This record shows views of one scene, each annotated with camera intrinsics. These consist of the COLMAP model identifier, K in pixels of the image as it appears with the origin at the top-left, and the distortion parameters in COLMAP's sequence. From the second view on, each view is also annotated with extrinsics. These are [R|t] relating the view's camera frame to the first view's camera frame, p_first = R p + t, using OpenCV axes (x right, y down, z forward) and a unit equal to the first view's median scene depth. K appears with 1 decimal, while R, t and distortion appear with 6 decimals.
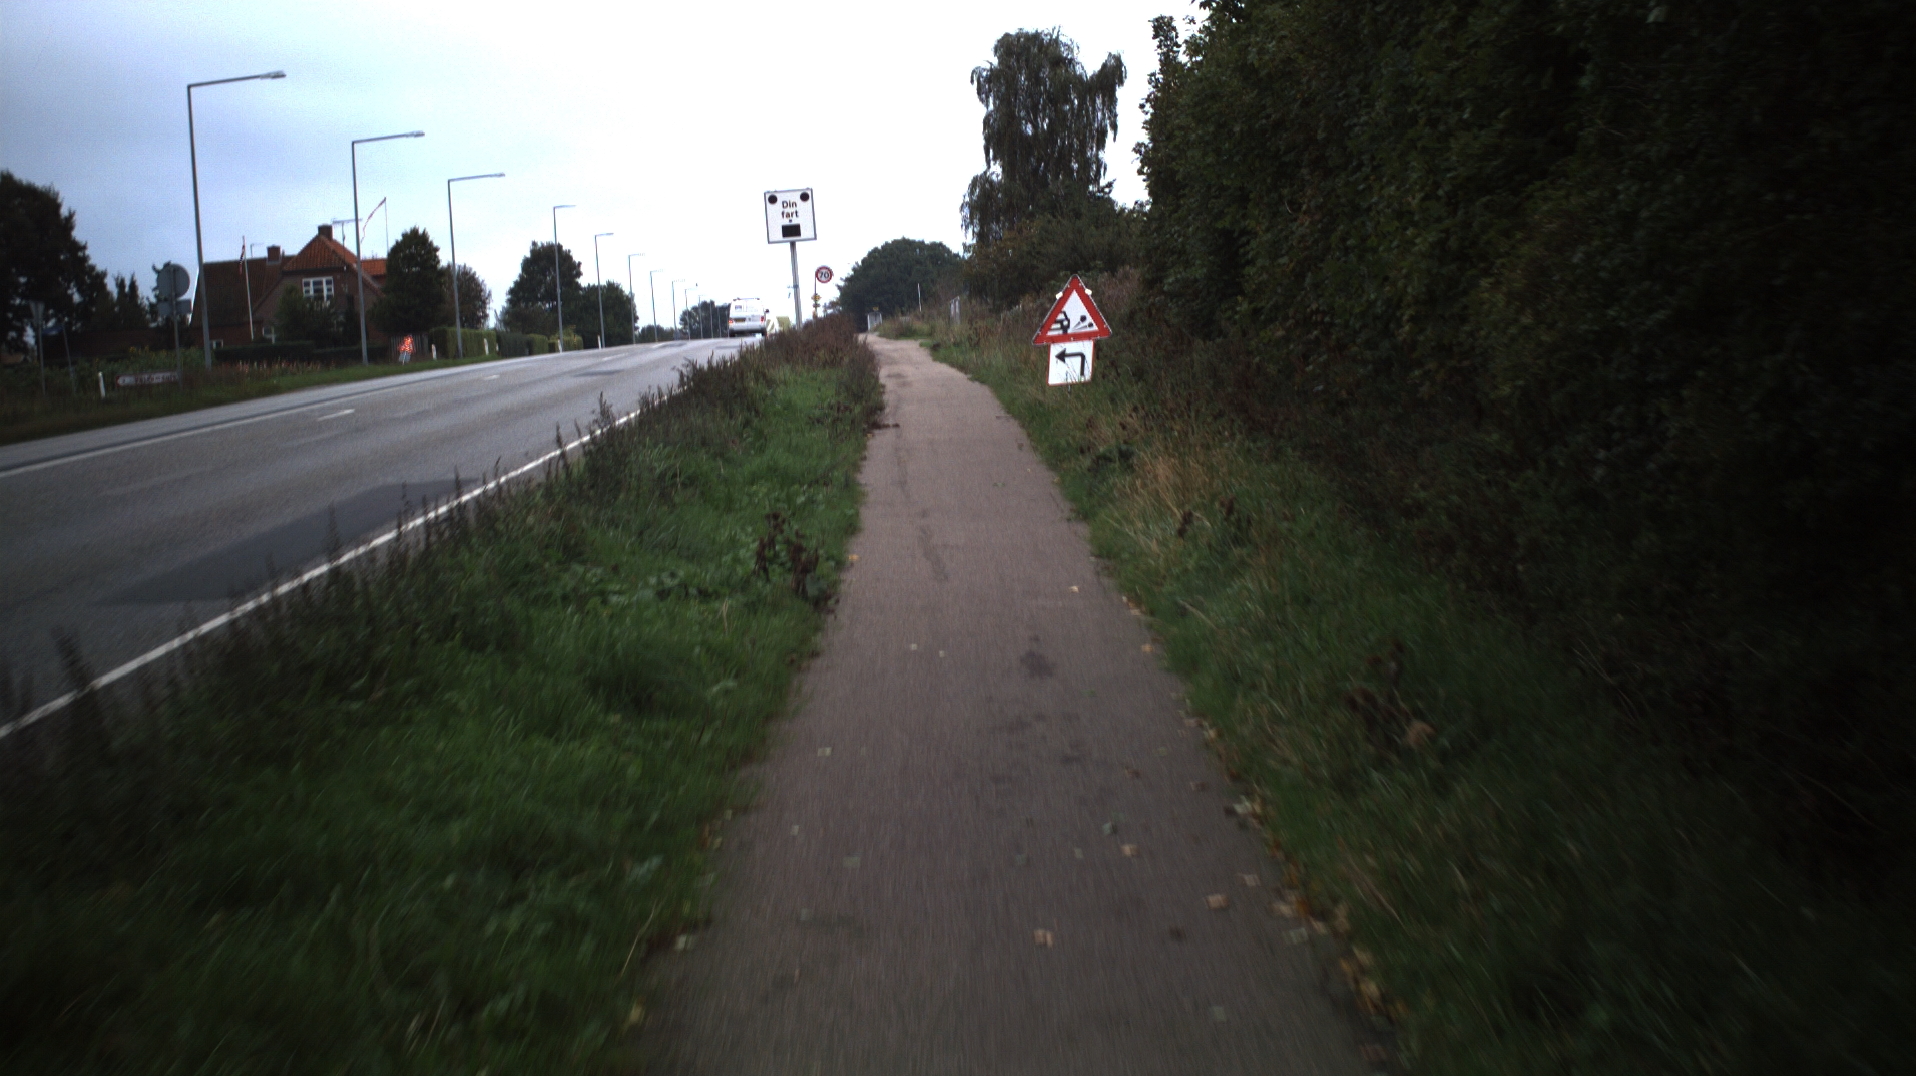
lens RADIAL K [[2628.6, 0, 963.7], [0, 2628.6, 541.7], [0, 0, 1]] dist [-0.139354, 0.000000]
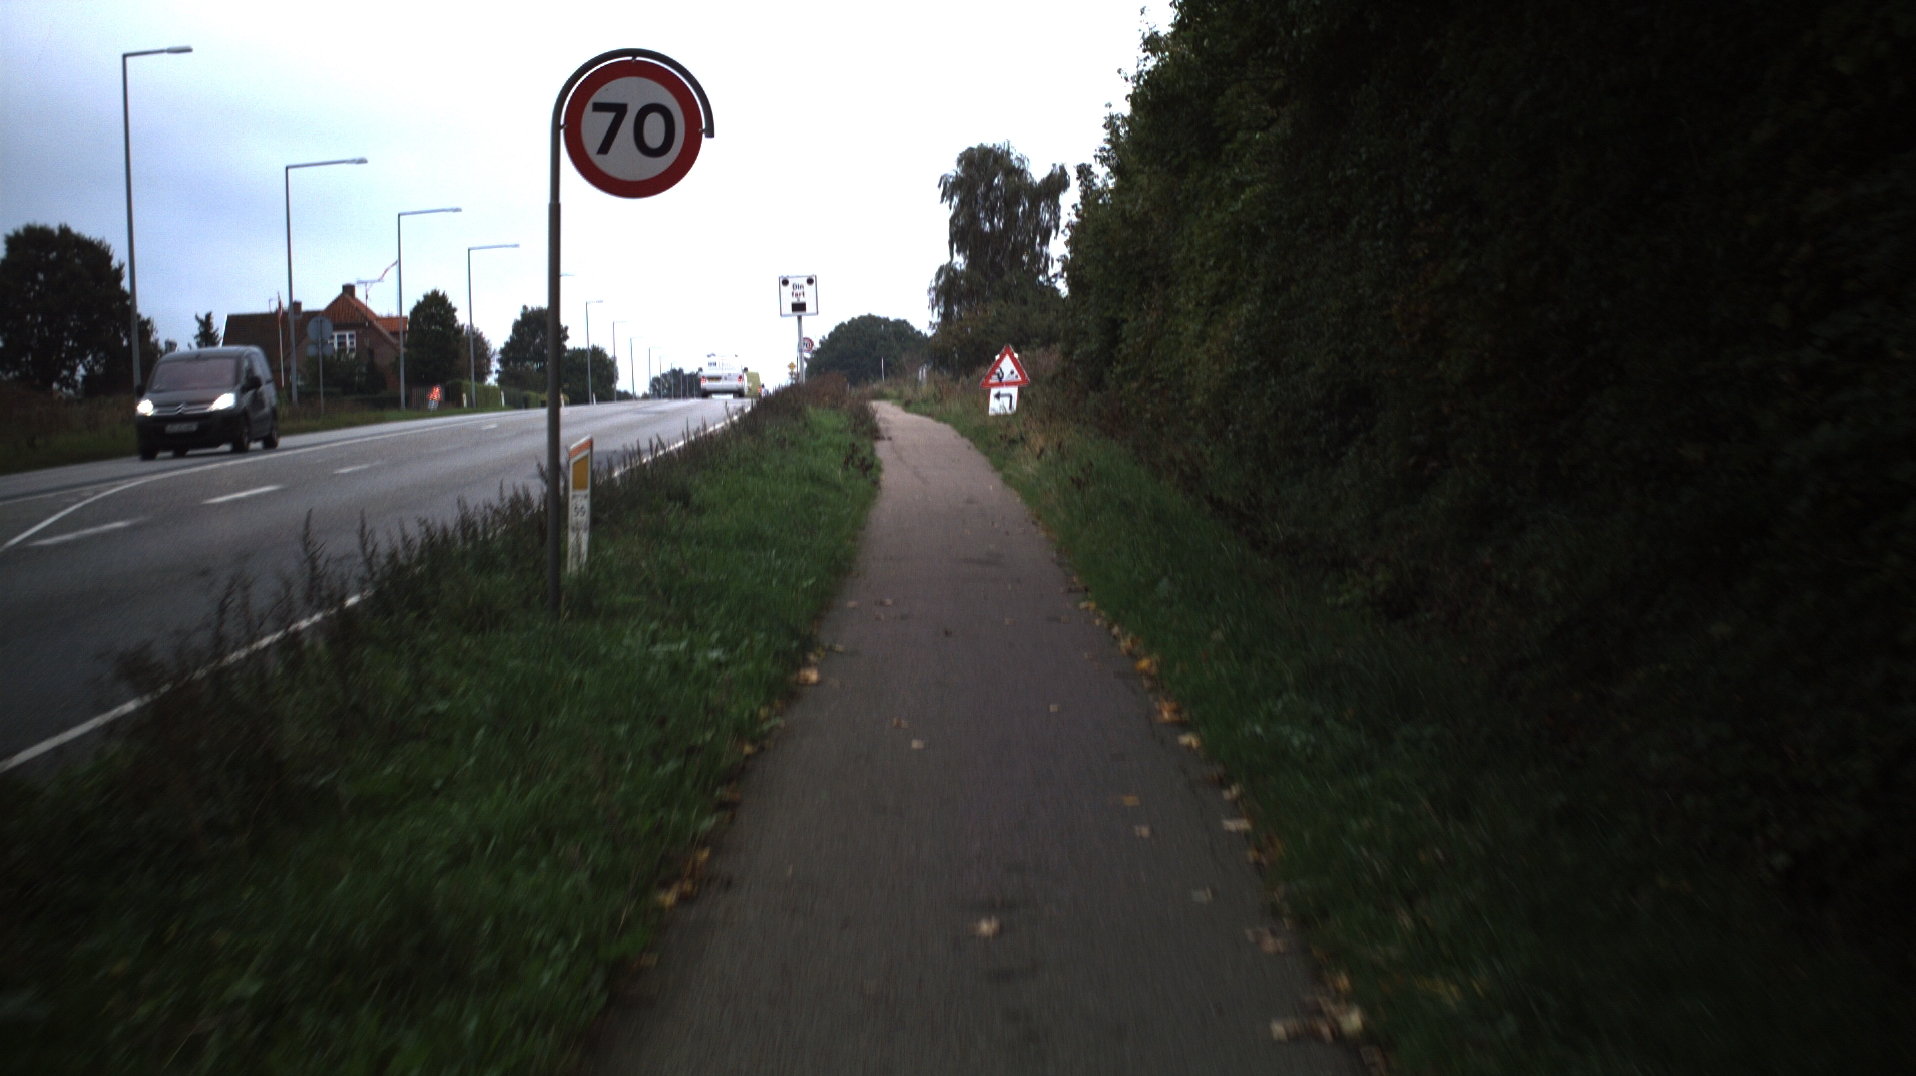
lens RADIAL K [[2628.6, 0, 958.1], [0, 2628.6, 538.6], [0, 0, 1]] dist [-0.139354, 0.000000]
pose [[0.999345, 0.032757, 0.015370, -0.003752], [-0.032268, 0.998998, -0.031021, 0.031363], [-0.016371, 0.030504, 0.999401, -0.277278]]
